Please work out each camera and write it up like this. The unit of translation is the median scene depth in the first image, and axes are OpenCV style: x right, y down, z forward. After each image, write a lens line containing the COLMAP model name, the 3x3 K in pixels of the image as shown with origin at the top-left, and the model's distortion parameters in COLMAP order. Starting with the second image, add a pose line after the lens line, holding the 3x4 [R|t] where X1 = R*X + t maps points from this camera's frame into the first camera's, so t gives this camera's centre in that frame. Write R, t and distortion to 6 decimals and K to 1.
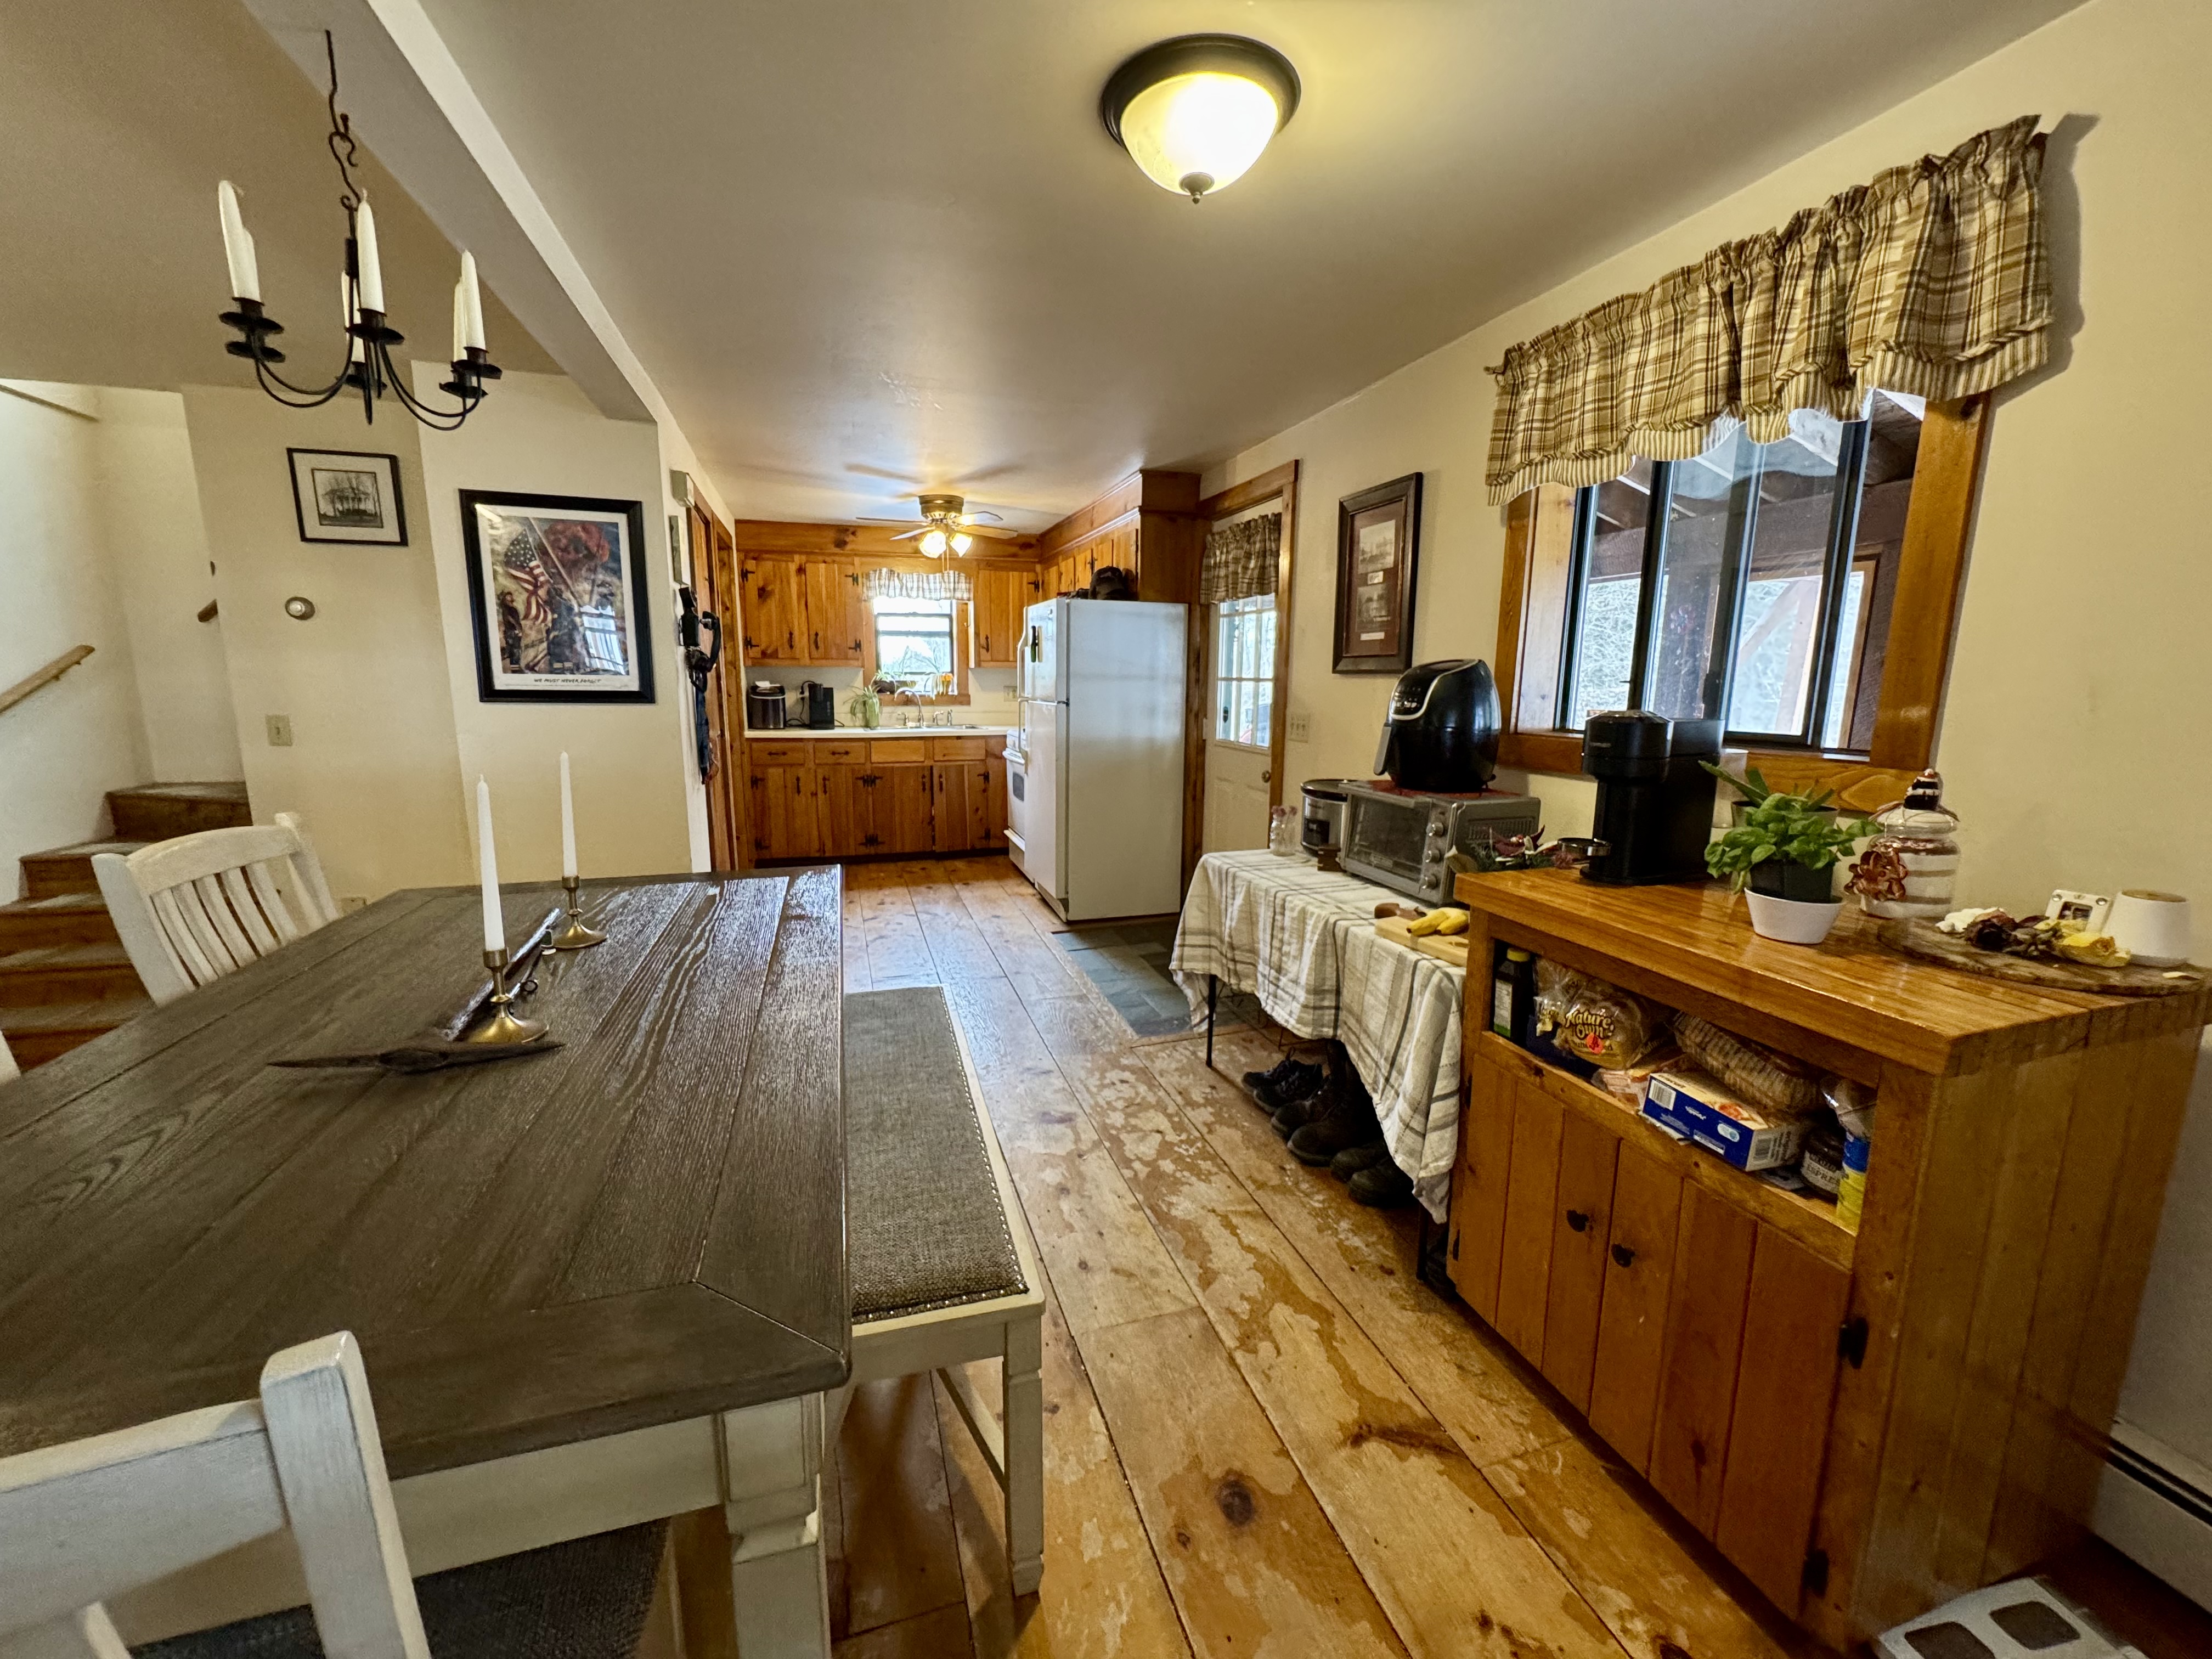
lens RADIAL K [[877.6, 0, 1111.5], [0, 877.6, 830.2], [0, 0, 1]] dist [-0.005620, 0.001298]
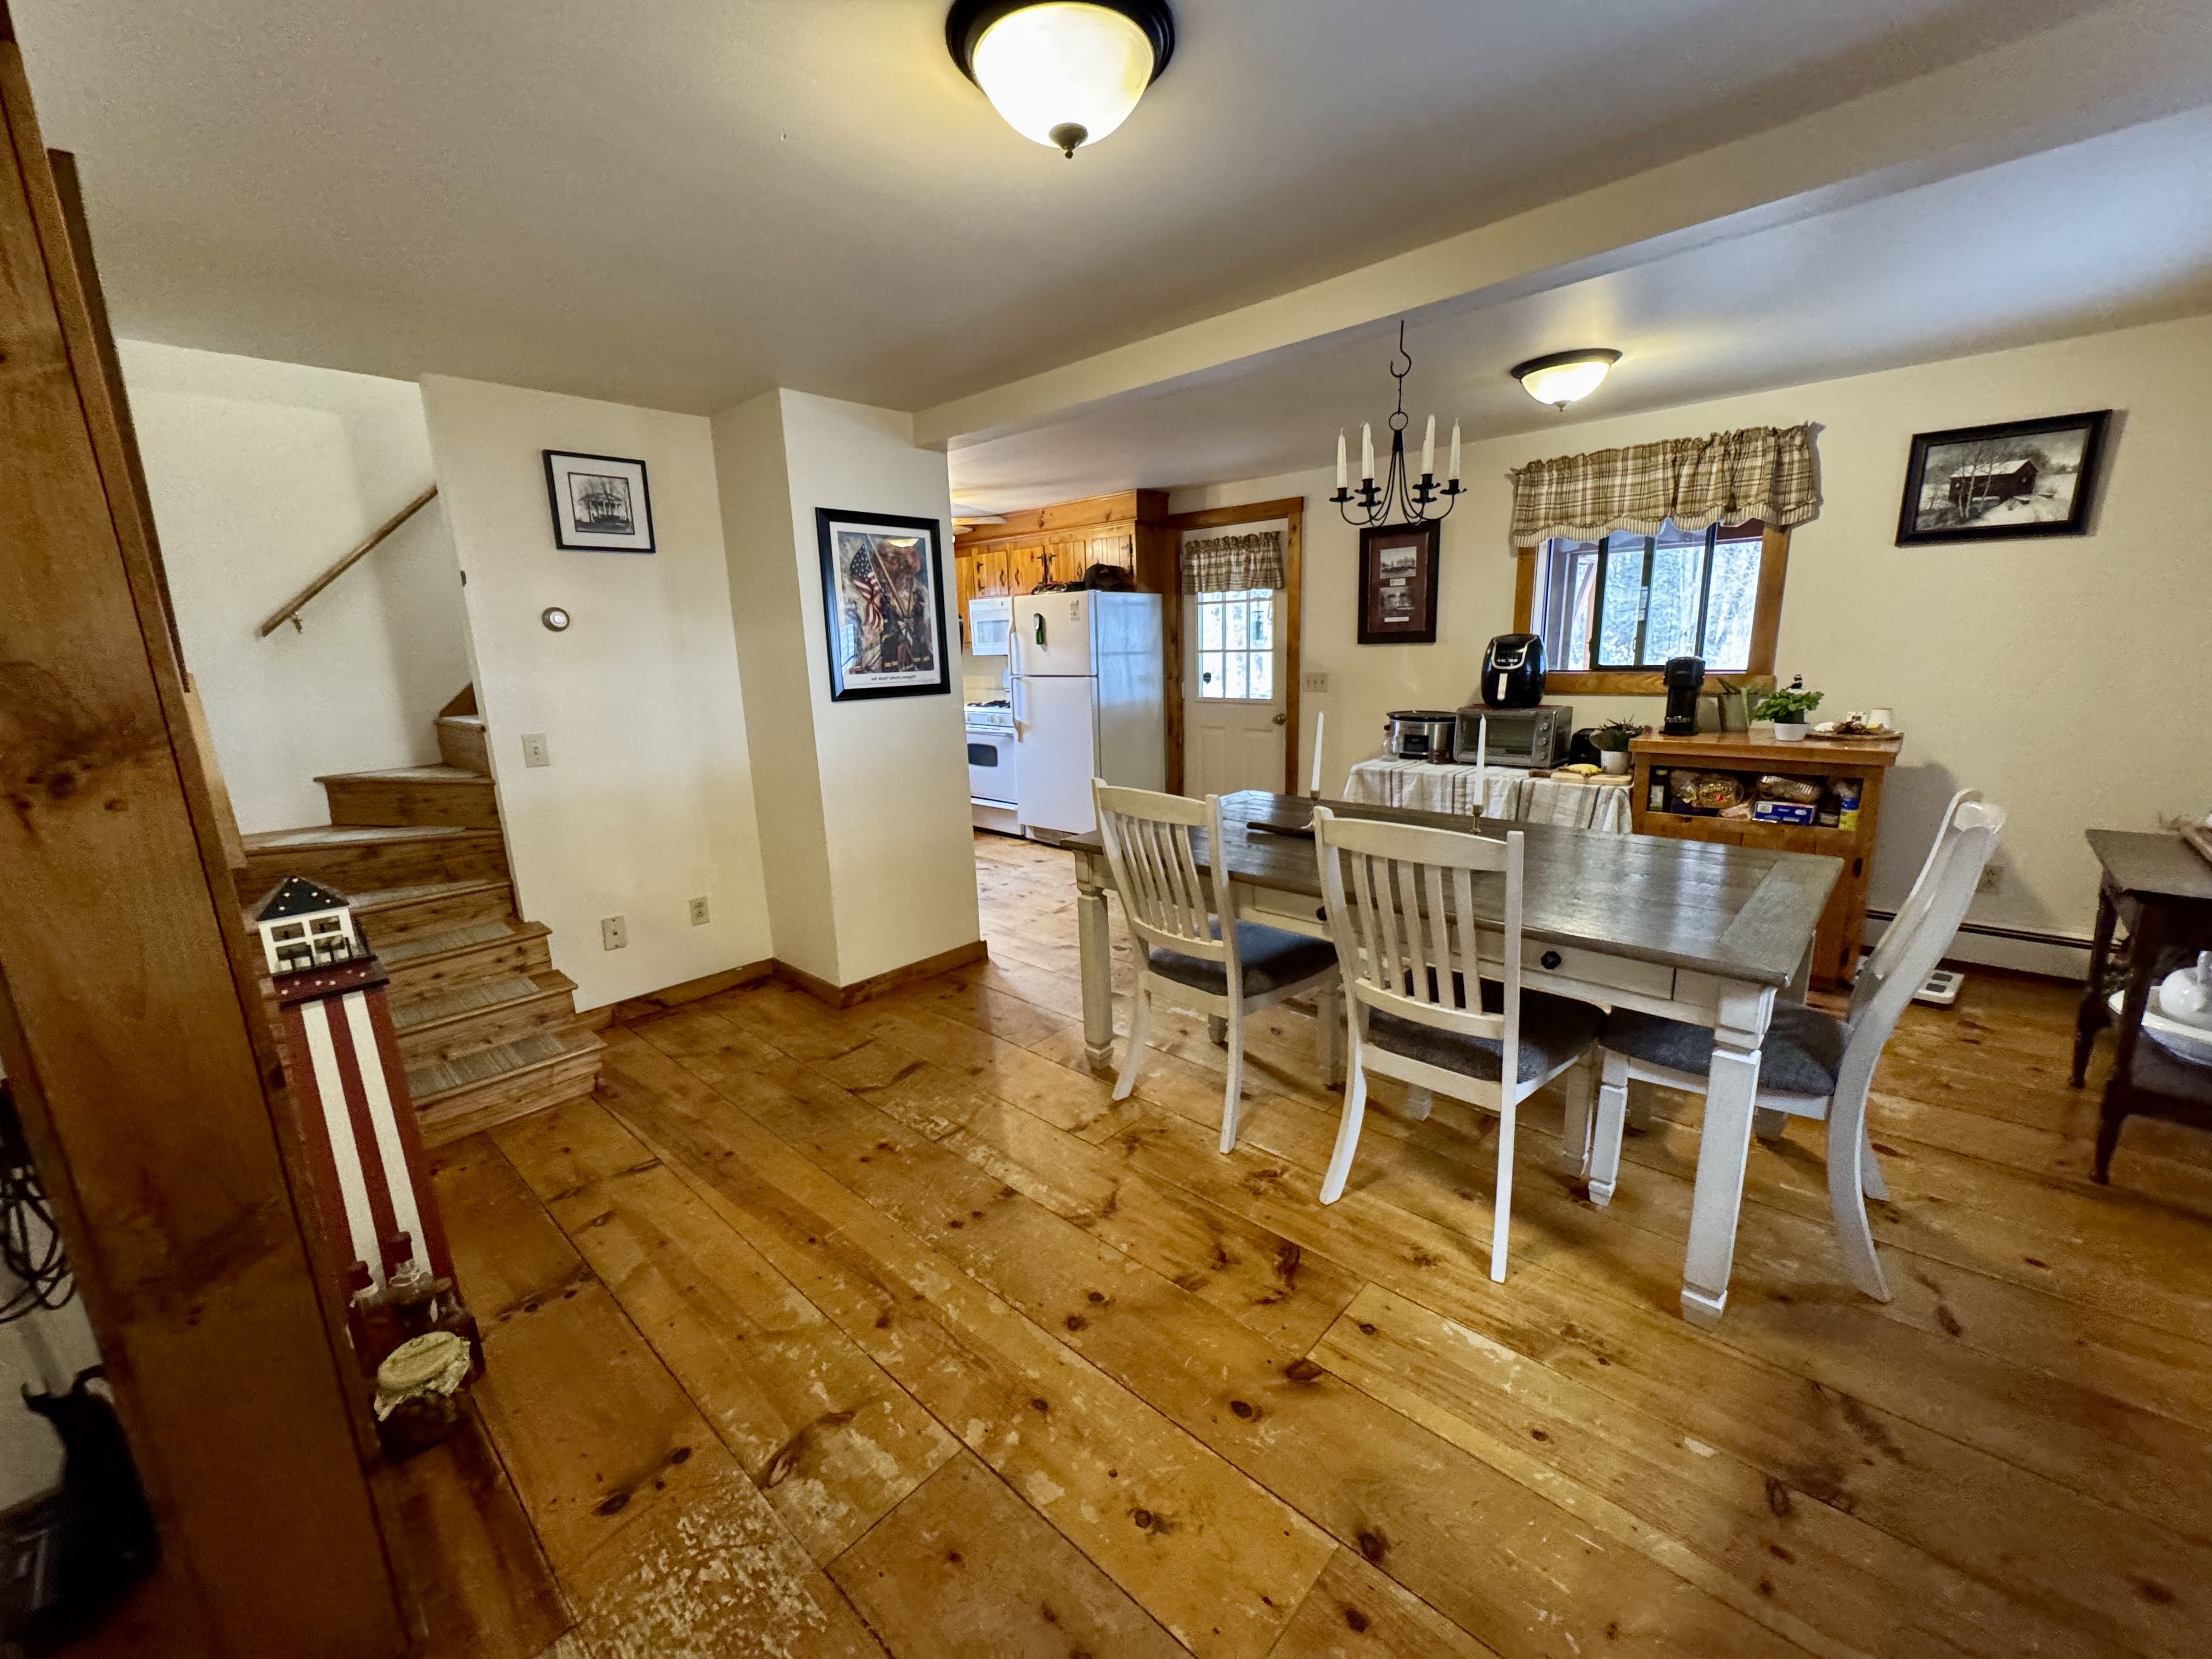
lens RADIAL K [[877.6, 0, 1107.7], [0, 877.6, 827.8], [0, 0, 1]] dist [-0.005620, 0.001298]
pose [[0.868643, -0.140660, 0.475051, -0.503064], [0.125077, 0.990052, 0.064443, -0.009067], [-0.479390, 0.003440, 0.877595, -0.068089]]
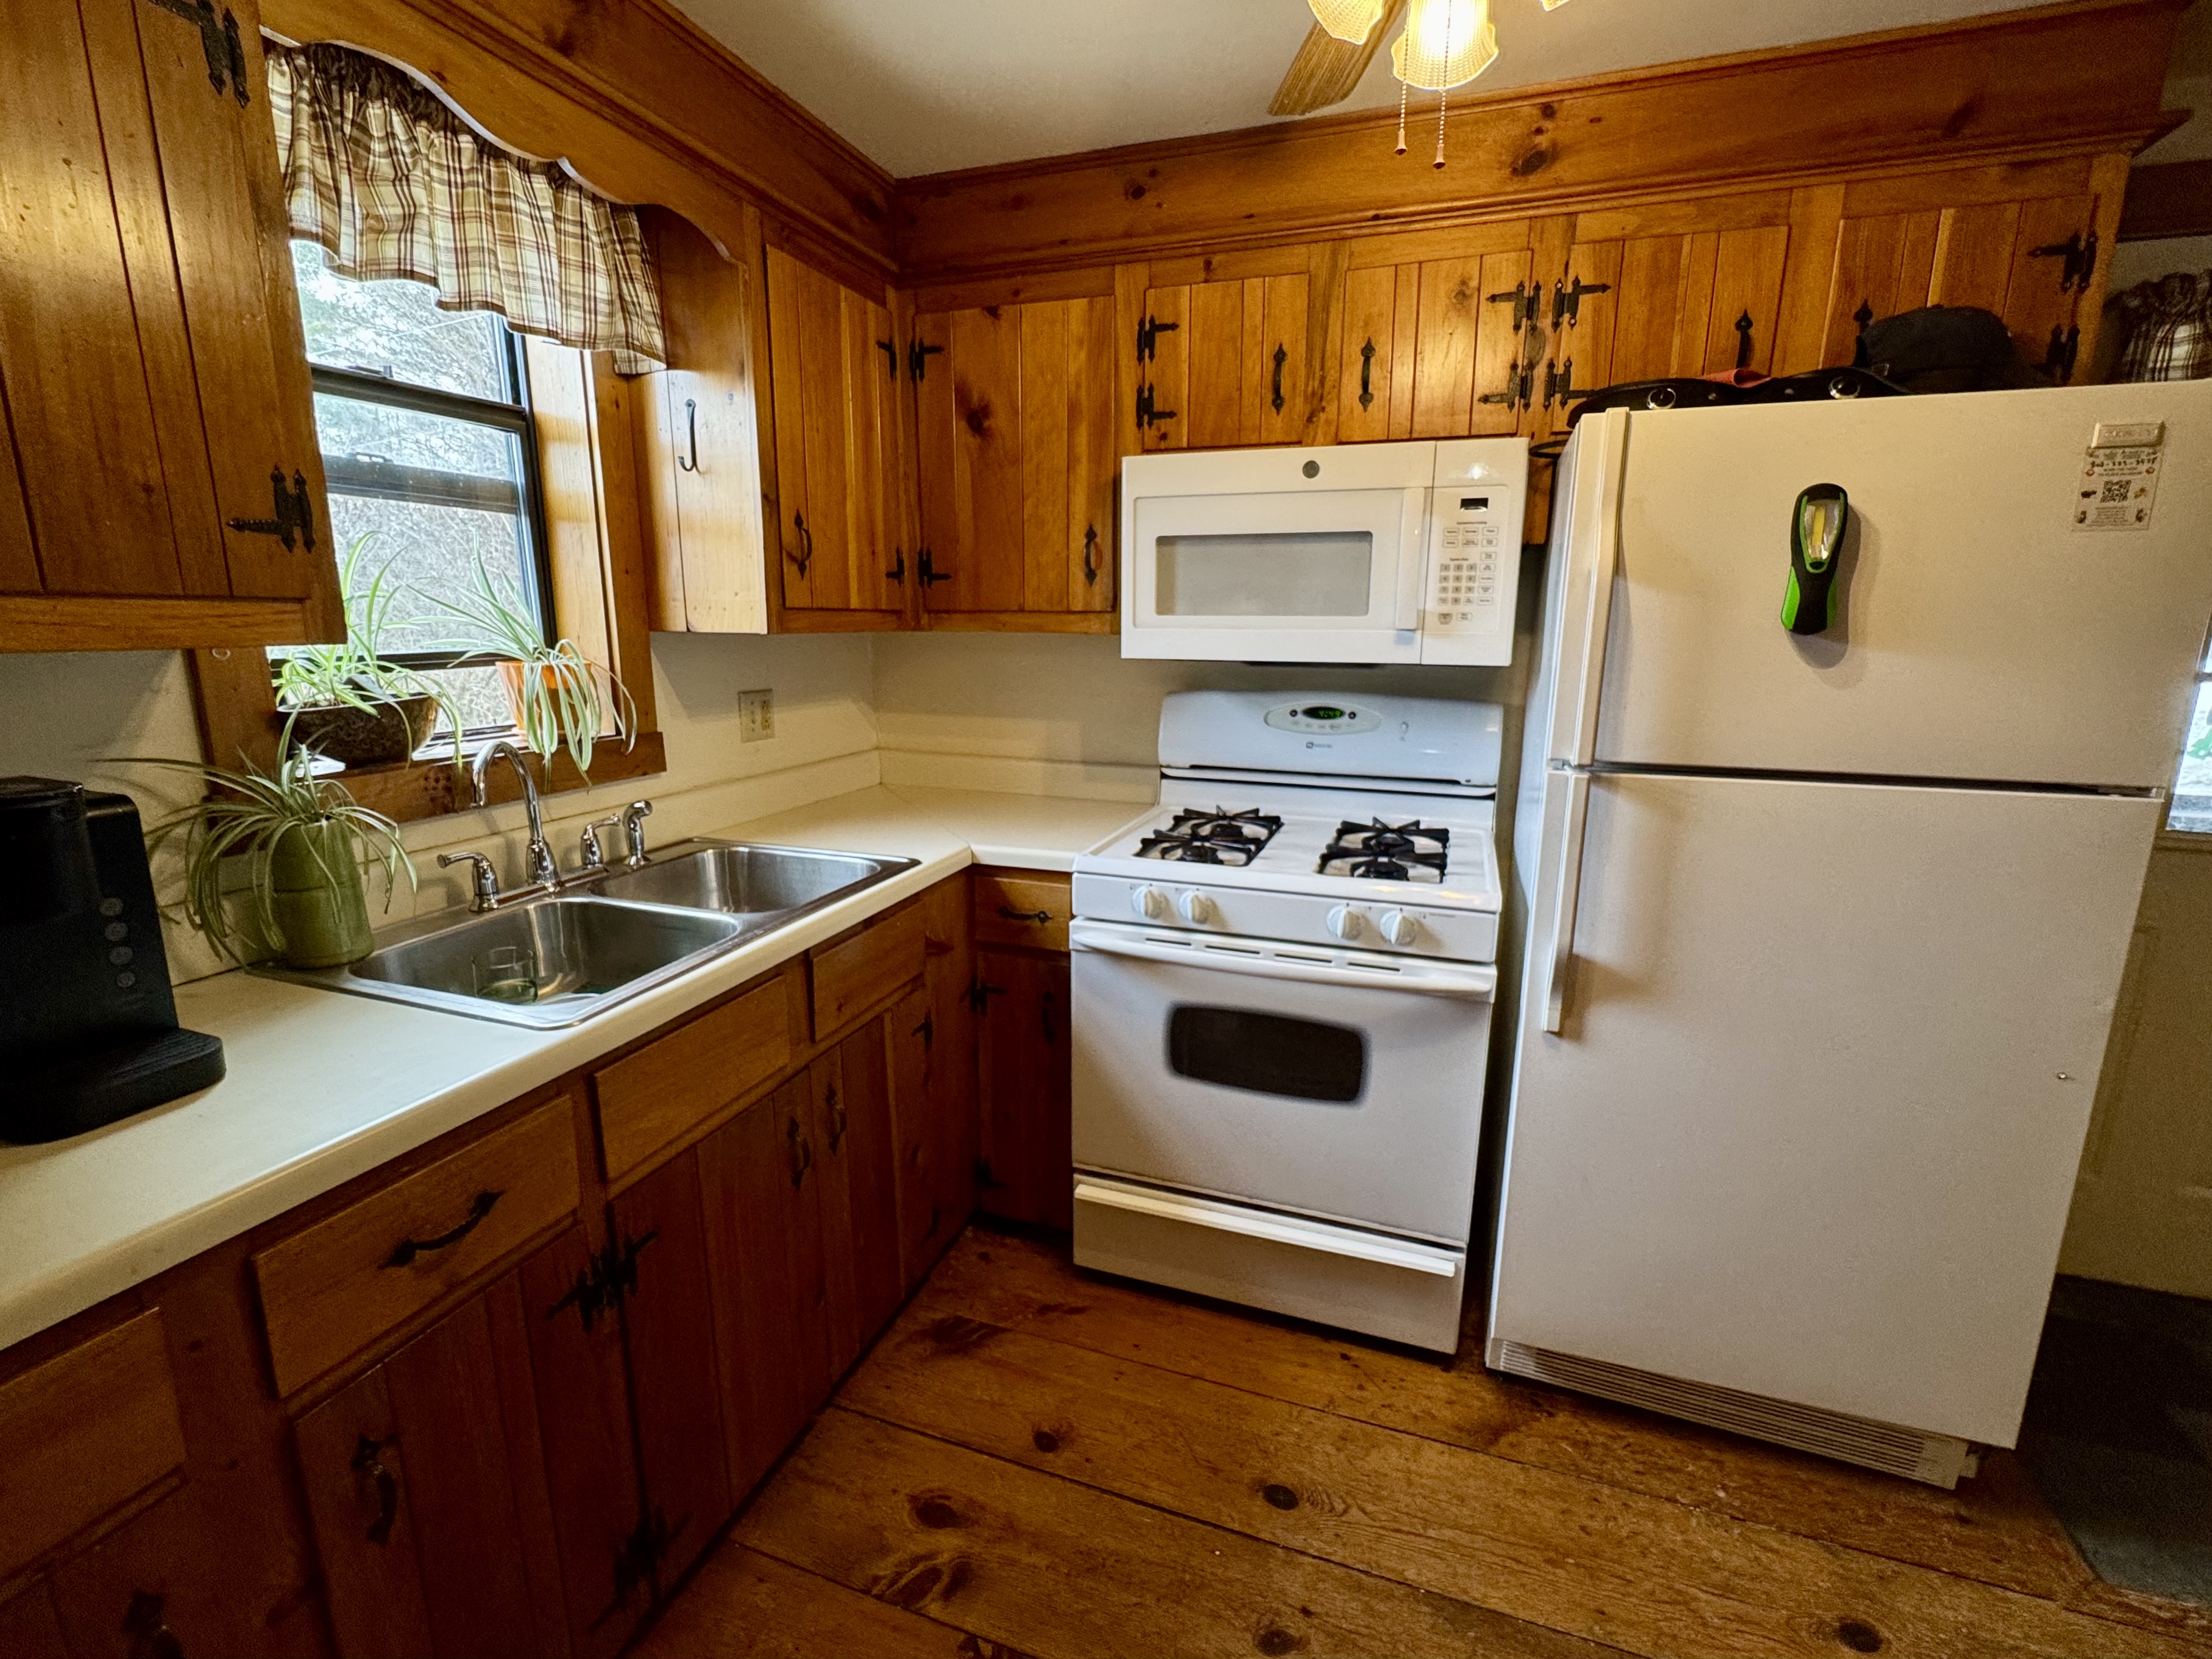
lens RADIAL K [[976.8, 0, 1110.8], [0, 976.8, 830.6], [0, 0, 1]] dist [-0.006985, 0.000528]
pose [[0.601566, -0.172317, 0.780016, -0.366695], [0.137102, 0.984239, 0.111697, -0.161367], [-0.786969, 0.039749, 0.615710, 0.821005]]
